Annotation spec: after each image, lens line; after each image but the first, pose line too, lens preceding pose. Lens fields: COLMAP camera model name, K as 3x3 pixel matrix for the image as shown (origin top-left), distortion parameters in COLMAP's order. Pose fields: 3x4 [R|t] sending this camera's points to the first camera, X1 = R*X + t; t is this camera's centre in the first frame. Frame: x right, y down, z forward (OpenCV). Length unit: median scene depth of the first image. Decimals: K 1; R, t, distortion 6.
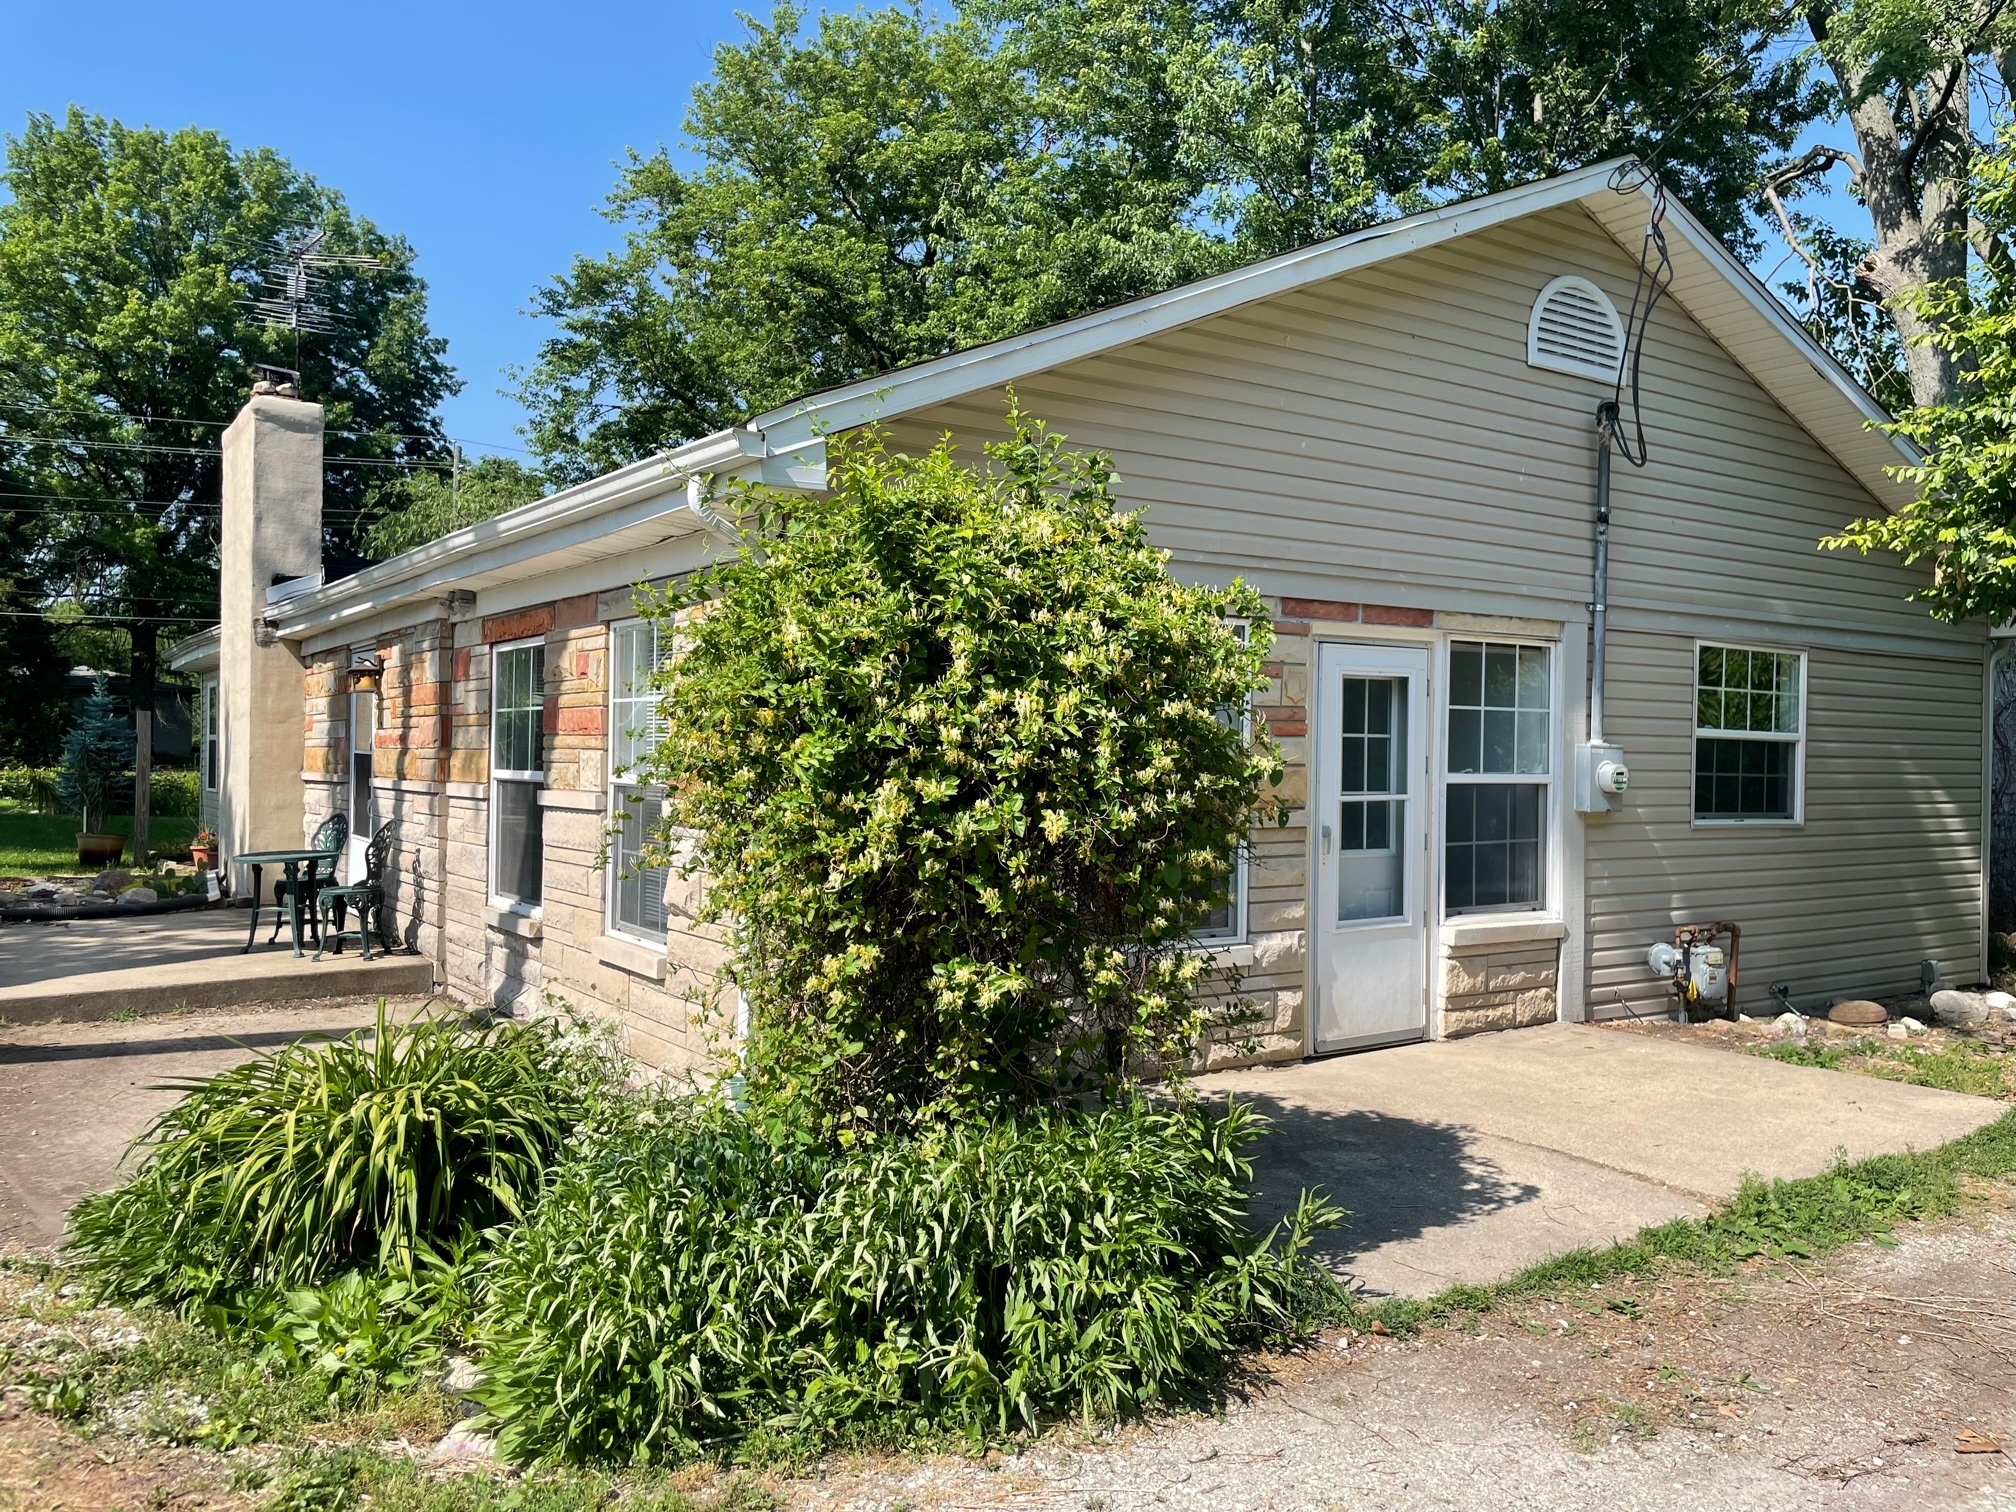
lens RADIAL K [[1533.9, 0, 1010.6], [0, 1533.9, 741.6], [0, 0, 1]] dist [0.072229, -0.050428]
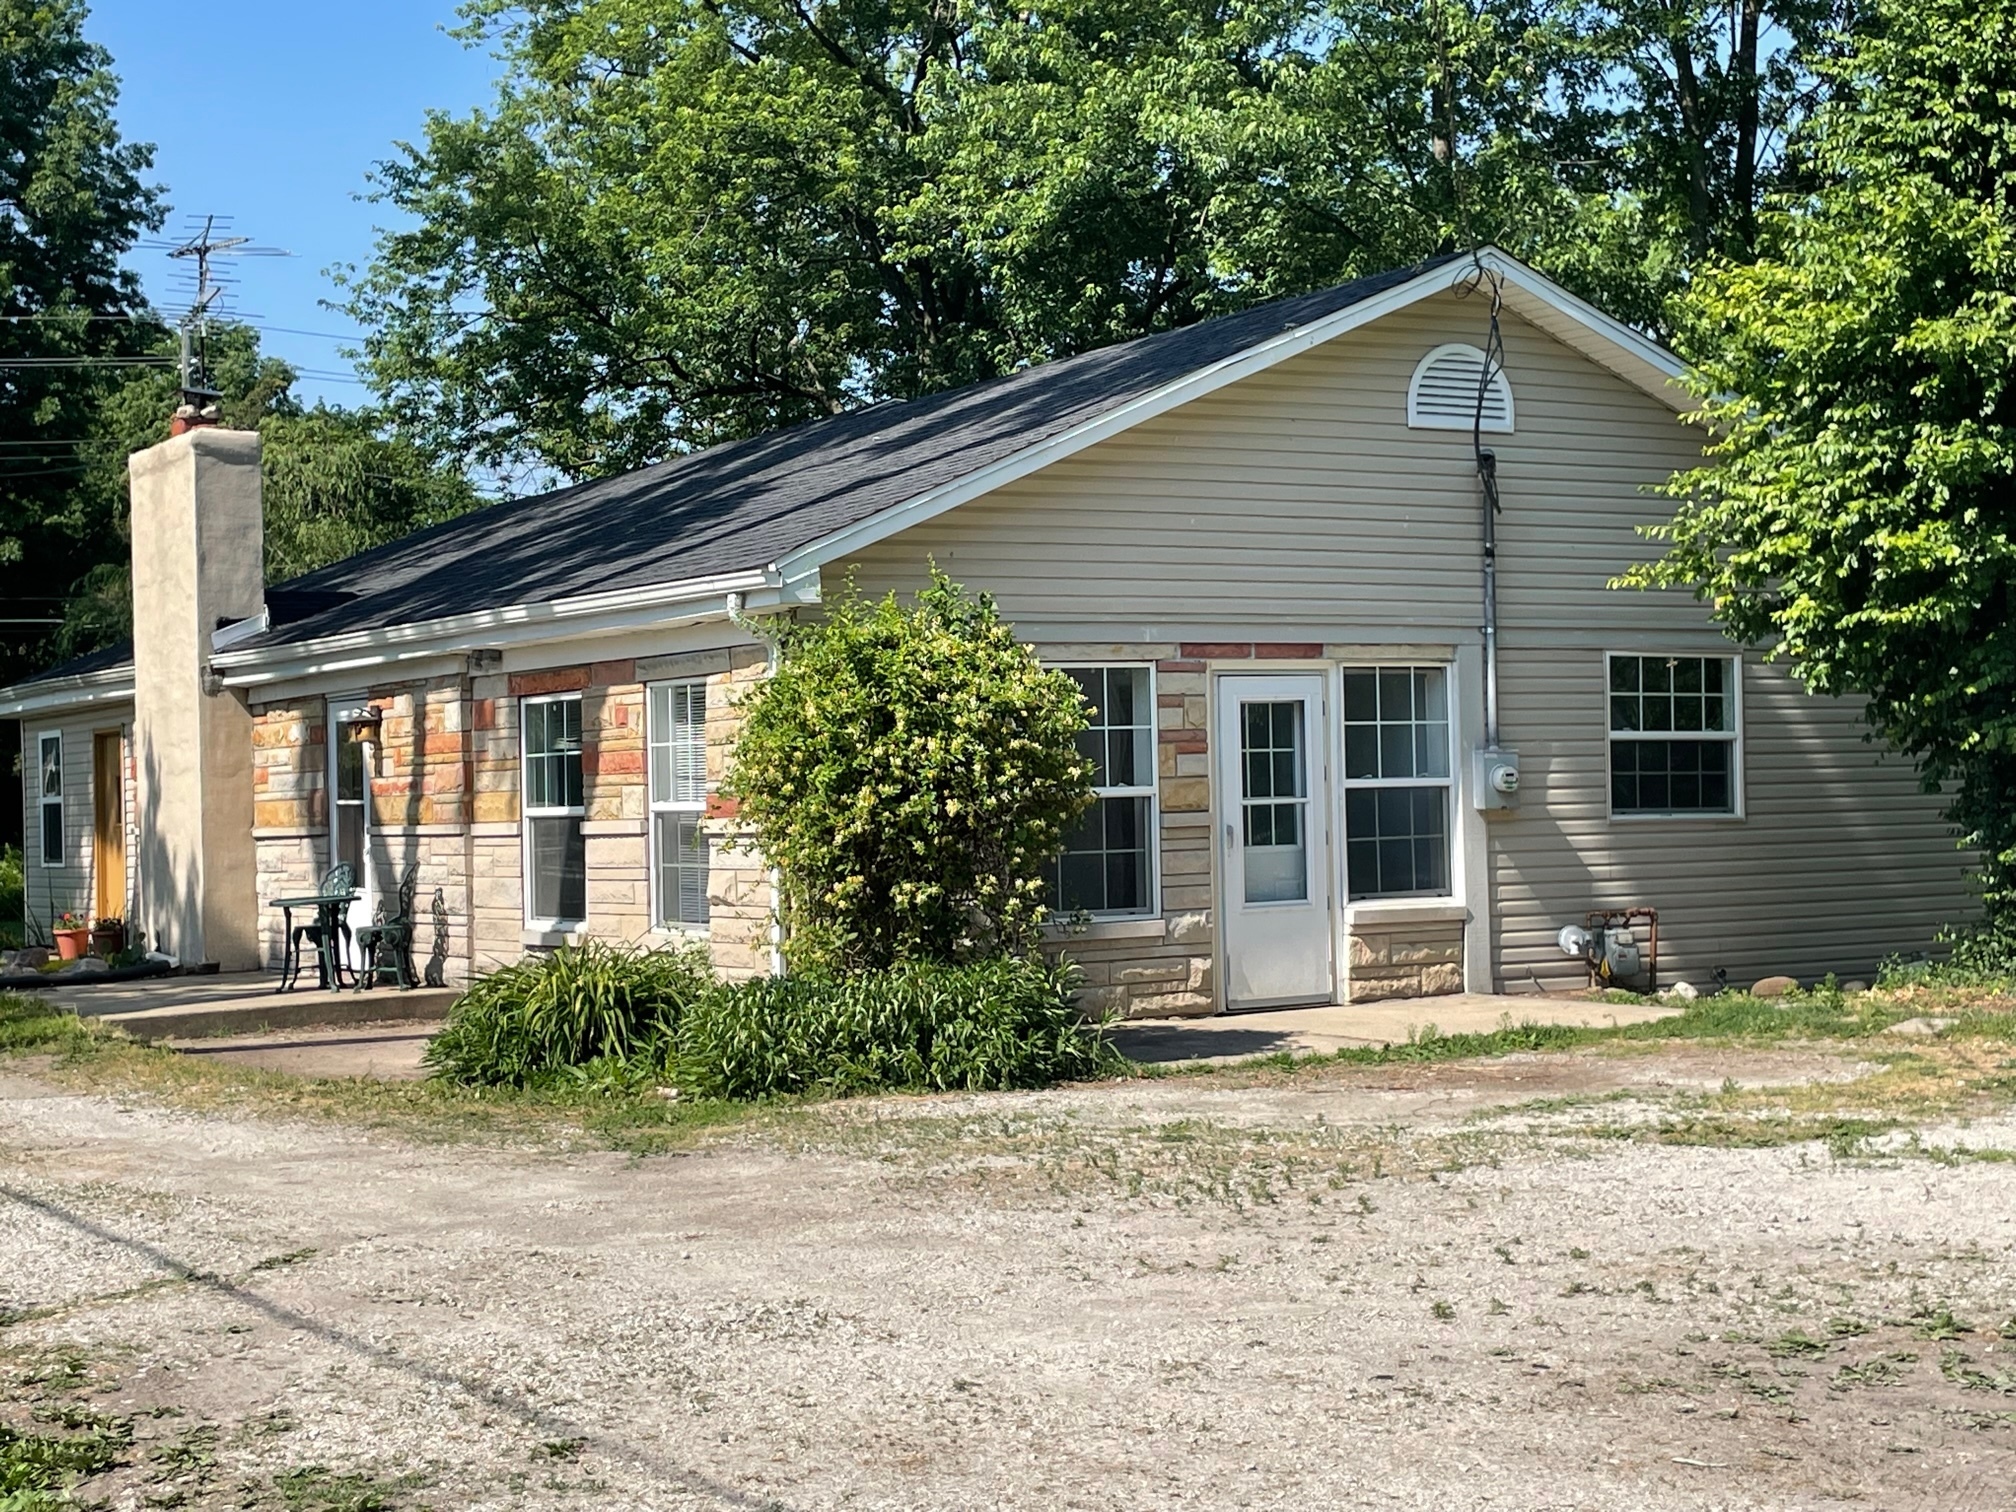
lens RADIAL K [[3004.4, 0, 1007.9], [0, 3004.4, 760.3], [0, 0, 1]] dist [0.077584, 0.000000]
pose [[0.998328, -0.037161, -0.044271, 0.129980], [0.036935, 0.999300, -0.005899, 0.010139], [0.044459, 0.004253, 0.999002, -1.338040]]
